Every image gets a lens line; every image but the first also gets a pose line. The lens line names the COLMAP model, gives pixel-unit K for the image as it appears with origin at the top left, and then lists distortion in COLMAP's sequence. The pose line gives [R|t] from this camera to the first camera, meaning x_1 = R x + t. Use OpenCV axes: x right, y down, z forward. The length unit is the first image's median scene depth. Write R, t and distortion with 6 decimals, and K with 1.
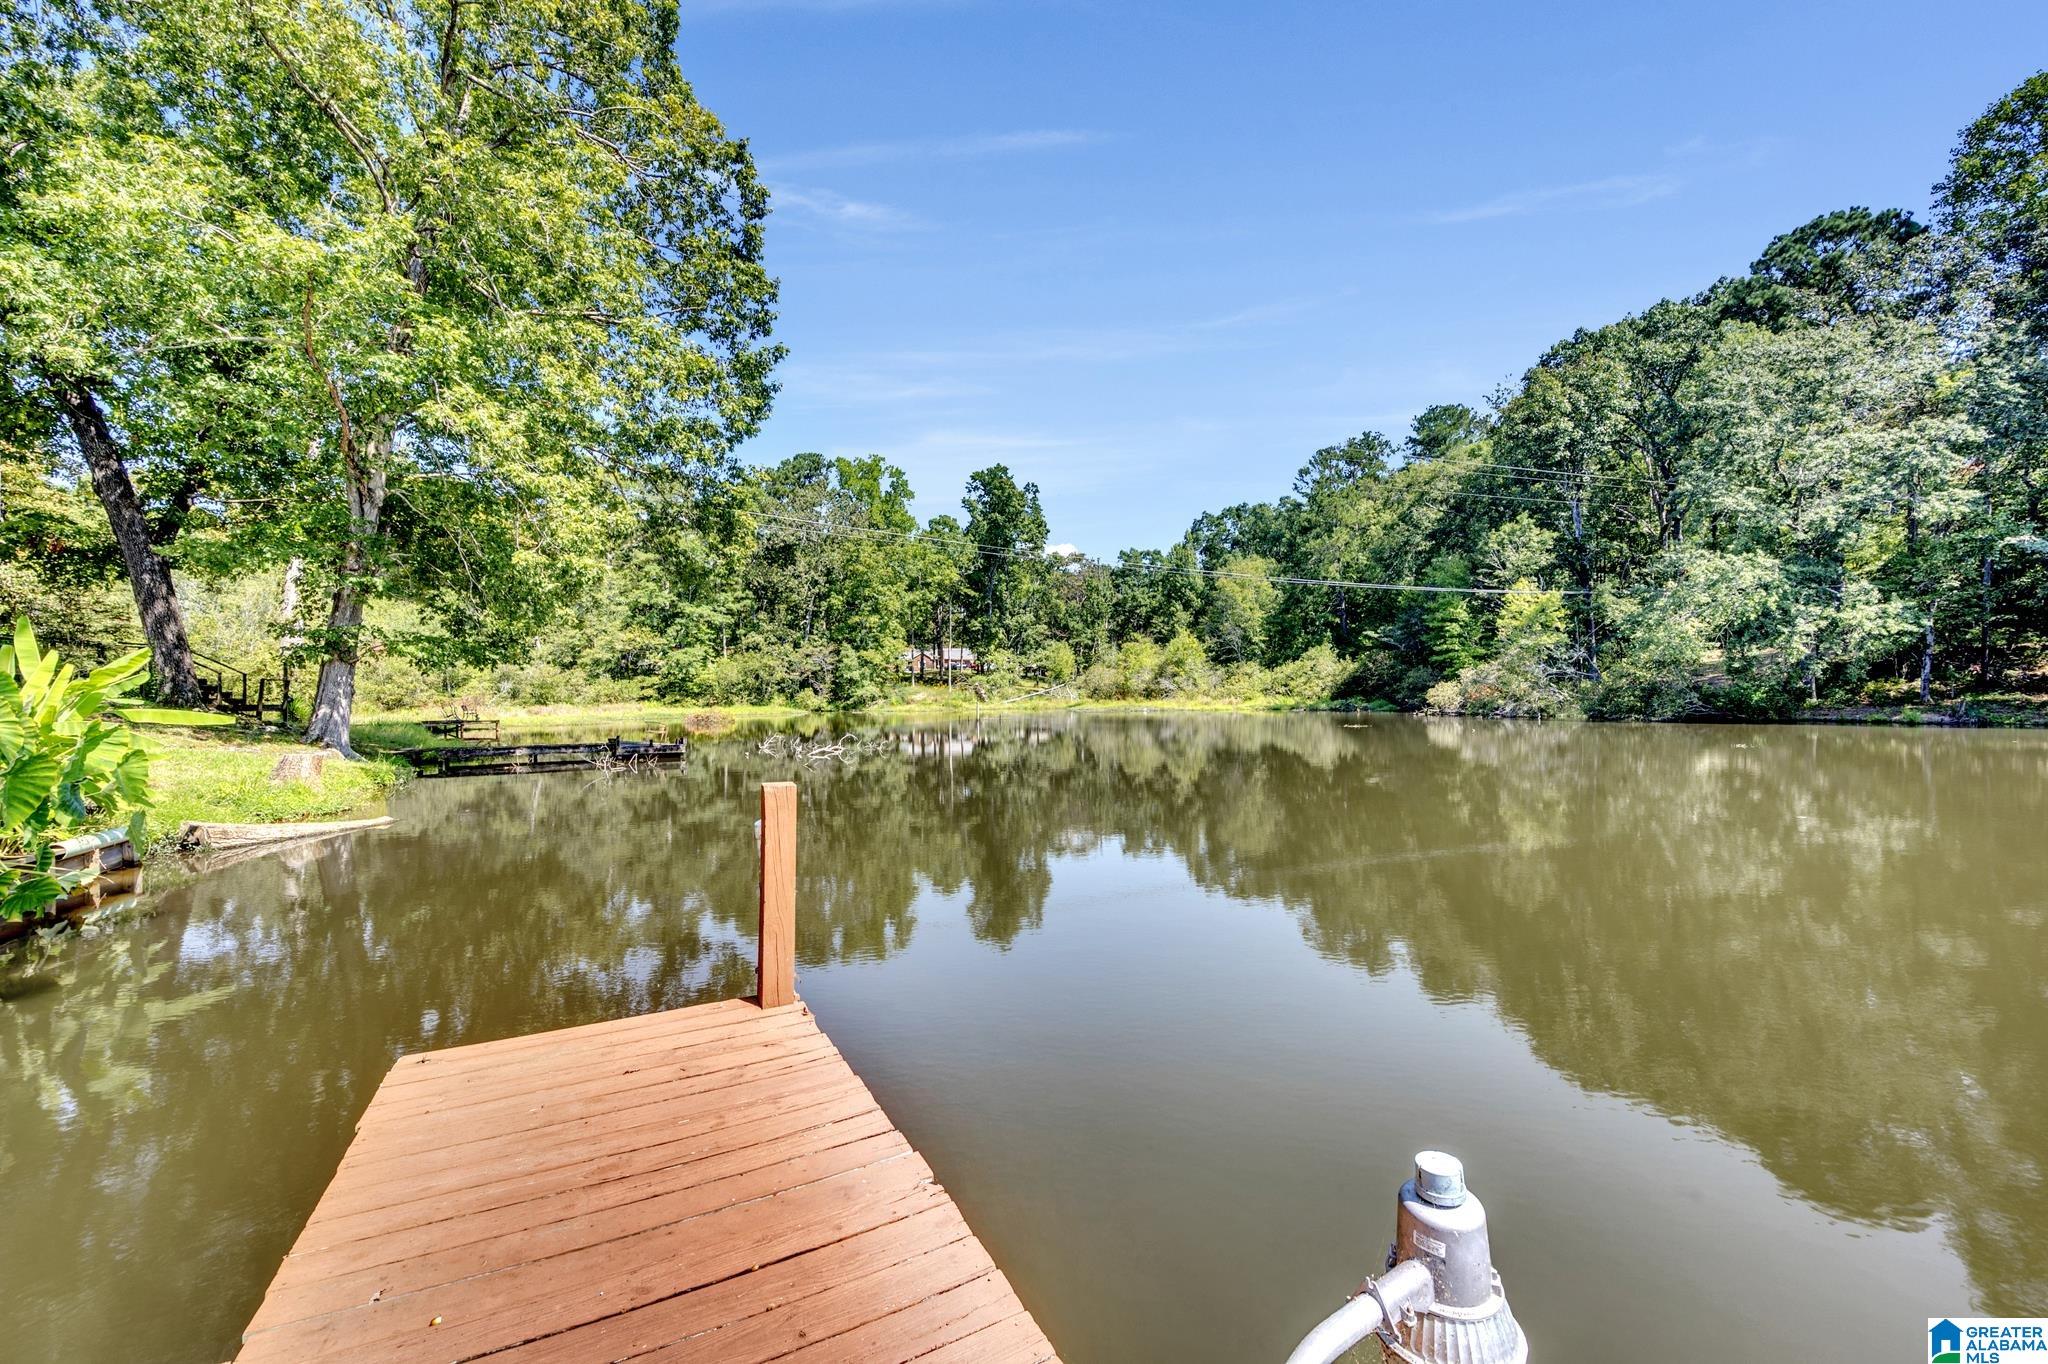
lens RADIAL K [[801.9, 0, 1025.1], [0, 801.9, 688.9], [0, 0, 1]] dist [0.000753, -0.000381]
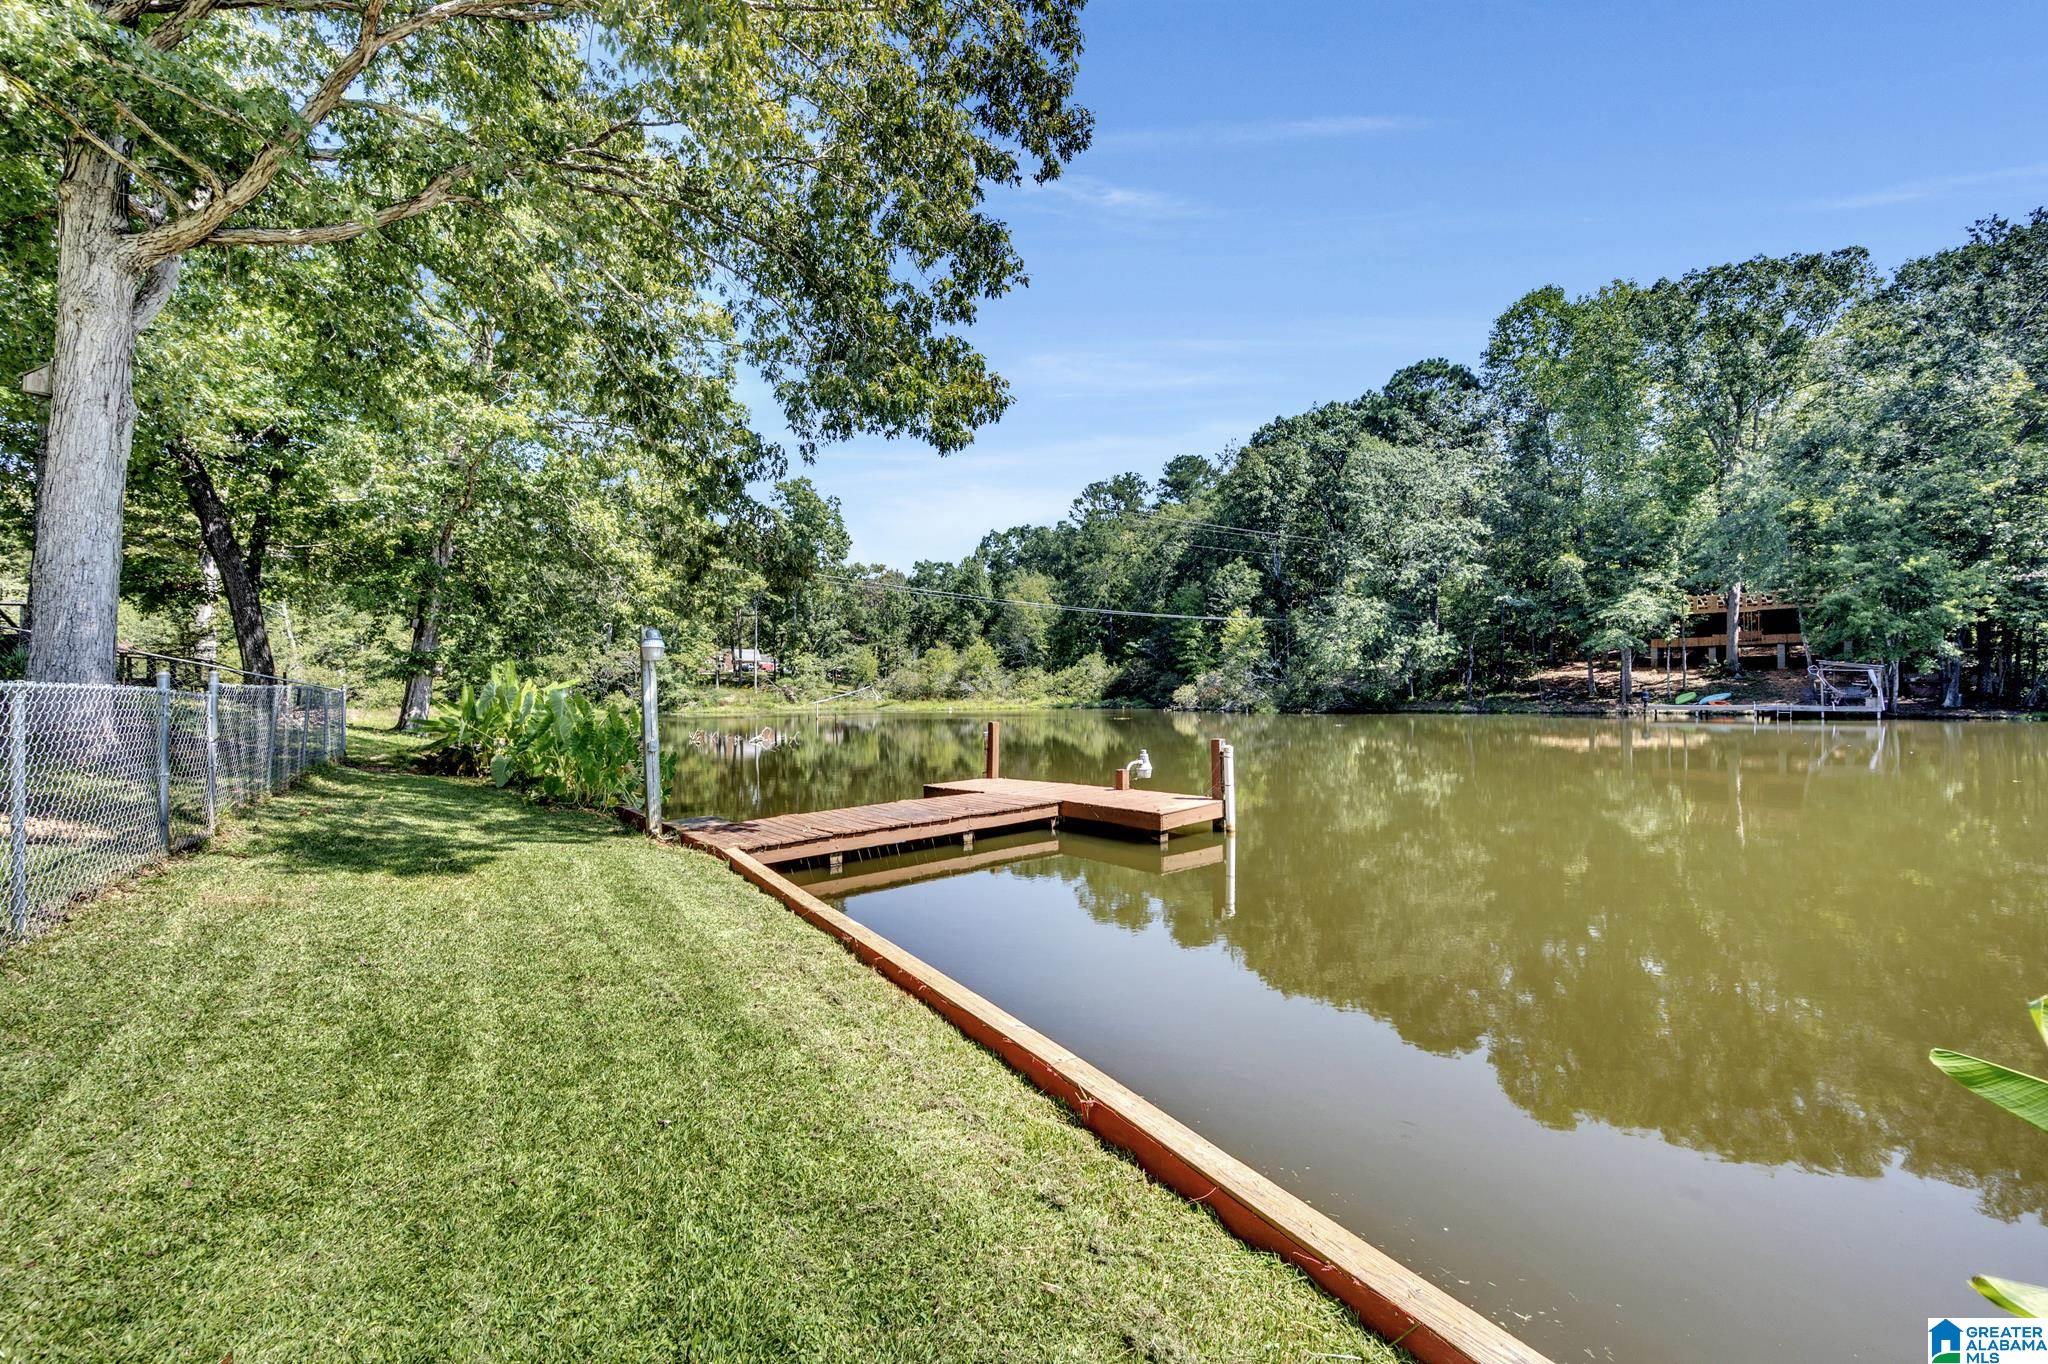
lens RADIAL K [[801.9, 0, 1017.8], [0, 801.9, 684.3], [0, 0, 1]] dist [0.000753, -0.000381]
pose [[0.964798, -0.000556, 0.262993, -0.053772], [0.002238, 0.999979, -0.006097, -0.001561], [-0.262984, 0.006471, 0.964778, -0.120885]]
